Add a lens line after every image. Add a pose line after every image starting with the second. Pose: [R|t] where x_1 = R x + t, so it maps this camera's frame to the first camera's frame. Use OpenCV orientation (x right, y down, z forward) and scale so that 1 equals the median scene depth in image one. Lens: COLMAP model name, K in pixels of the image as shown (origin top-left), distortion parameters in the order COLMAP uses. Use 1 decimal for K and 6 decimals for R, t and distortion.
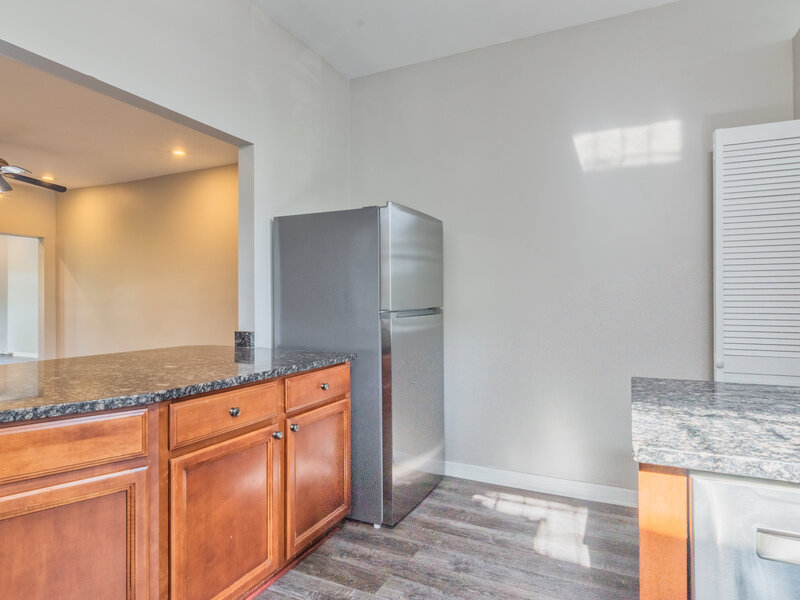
lens RADIAL K [[473.5, 0, 408.4], [0, 473.5, 302.3], [0, 0, 1]] dist [0.001682, -0.000882]
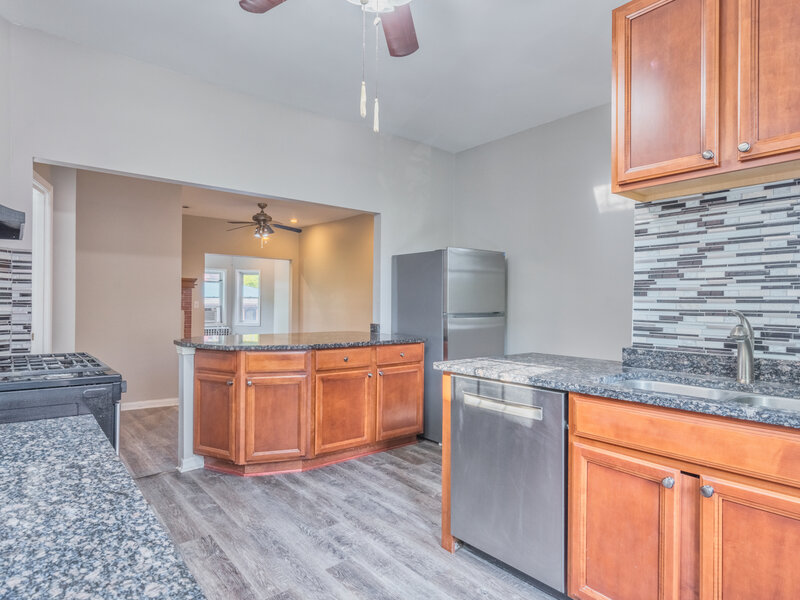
lens RADIAL K [[473.5, 0, 406.8], [0, 473.5, 305.1], [0, 0, 1]] dist [0.001682, -0.000882]
pose [[0.906762, 0.012153, -0.421467, 0.733033], [-0.011720, 0.999925, 0.003616, -0.019977], [0.421480, 0.001661, 0.906836, -0.767751]]
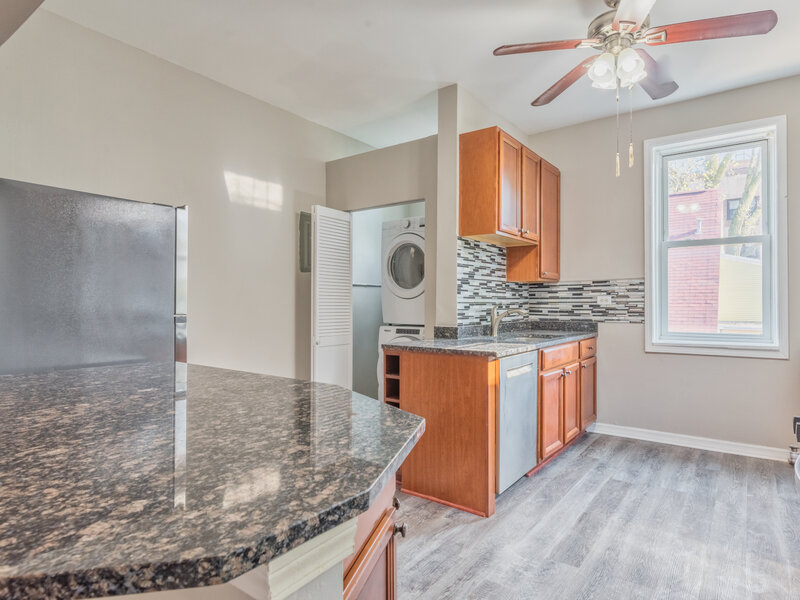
lens RADIAL K [[473.5, 0, 397.6], [0, 473.5, 297.0], [0, 0, 1]] dist [0.001682, -0.000882]
pose [[0.203237, 0.012991, 0.979043, -1.295269], [-0.005853, 0.999910, -0.012053, -0.008661], [-0.979112, -0.003281, 0.203295, 0.487698]]
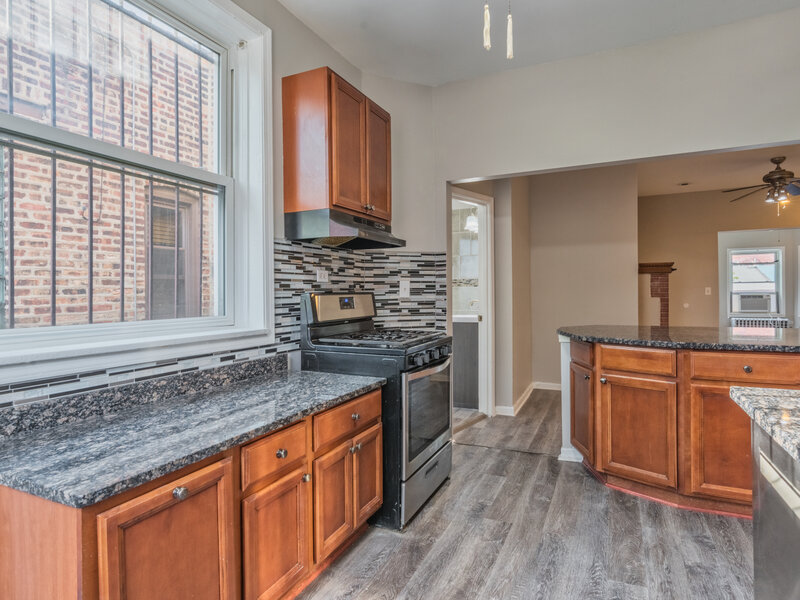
lens RADIAL K [[473.5, 0, 400.0], [0, 473.5, 294.1], [0, 0, 1]] dist [0.001682, -0.000882]
pose [[-0.005626, 0.006073, -0.999966, 1.016919], [0.011071, 0.999921, 0.006010, -0.013018], [0.999923, -0.011037, -0.005693, -0.035376]]
